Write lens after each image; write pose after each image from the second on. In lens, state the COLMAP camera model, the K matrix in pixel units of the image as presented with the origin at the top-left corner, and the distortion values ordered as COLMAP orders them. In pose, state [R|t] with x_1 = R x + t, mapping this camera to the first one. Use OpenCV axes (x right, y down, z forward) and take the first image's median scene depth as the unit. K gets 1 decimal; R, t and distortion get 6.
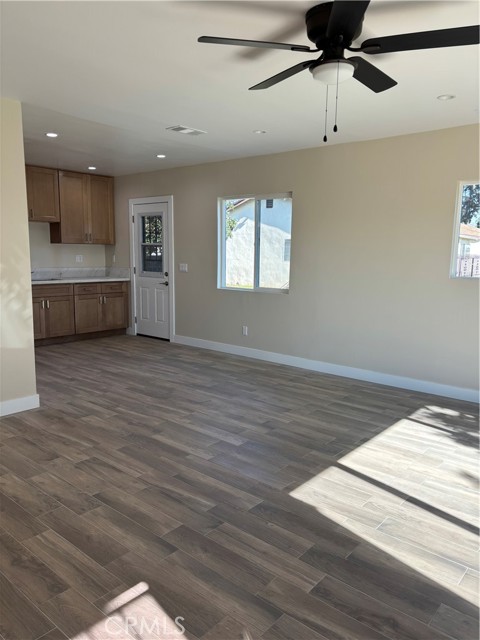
lens RADIAL K [[483.4, 0, 240.2], [0, 483.4, 322.7], [0, 0, 1]] dist [0.044352, -0.047919]
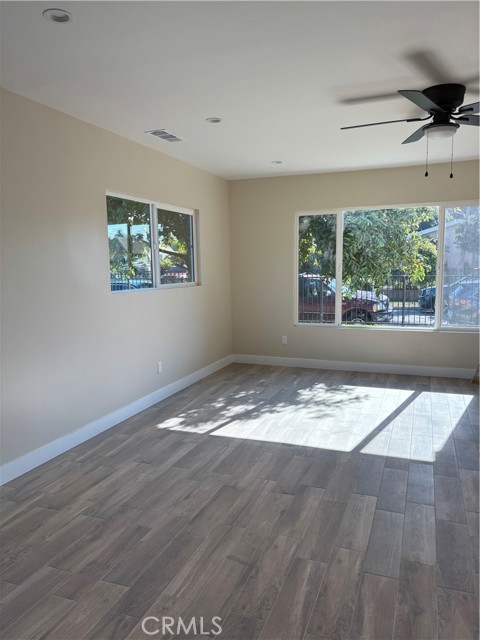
lens RADIAL K [[483.4, 0, 240.9], [0, 483.4, 320.5], [0, 0, 1]] dist [0.044352, -0.047919]
pose [[-0.340503, -0.120730, 0.932460, -0.600016], [0.146293, 0.972842, 0.179380, -0.202773], [-0.928793, 0.197492, -0.313593, 1.270090]]
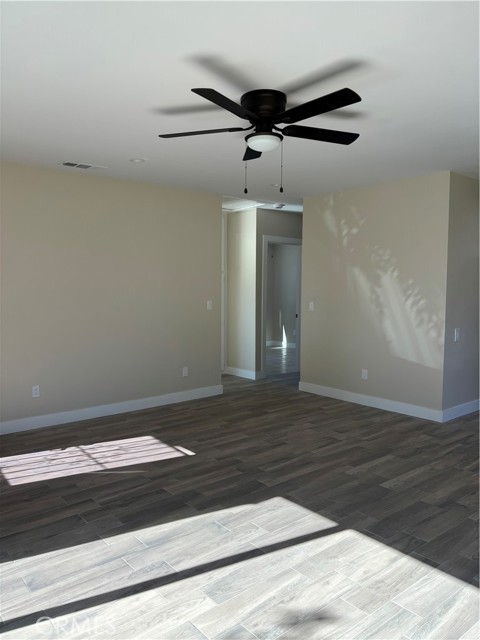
lens RADIAL K [[483.4, 0, 238.9], [0, 483.4, 322.3], [0, 0, 1]] dist [0.044352, -0.047919]
pose [[-0.174180, 0.055274, -0.983161, 0.882085], [-0.150076, 0.985270, 0.081981, -0.094734], [0.973210, 0.161829, -0.163318, 0.744266]]
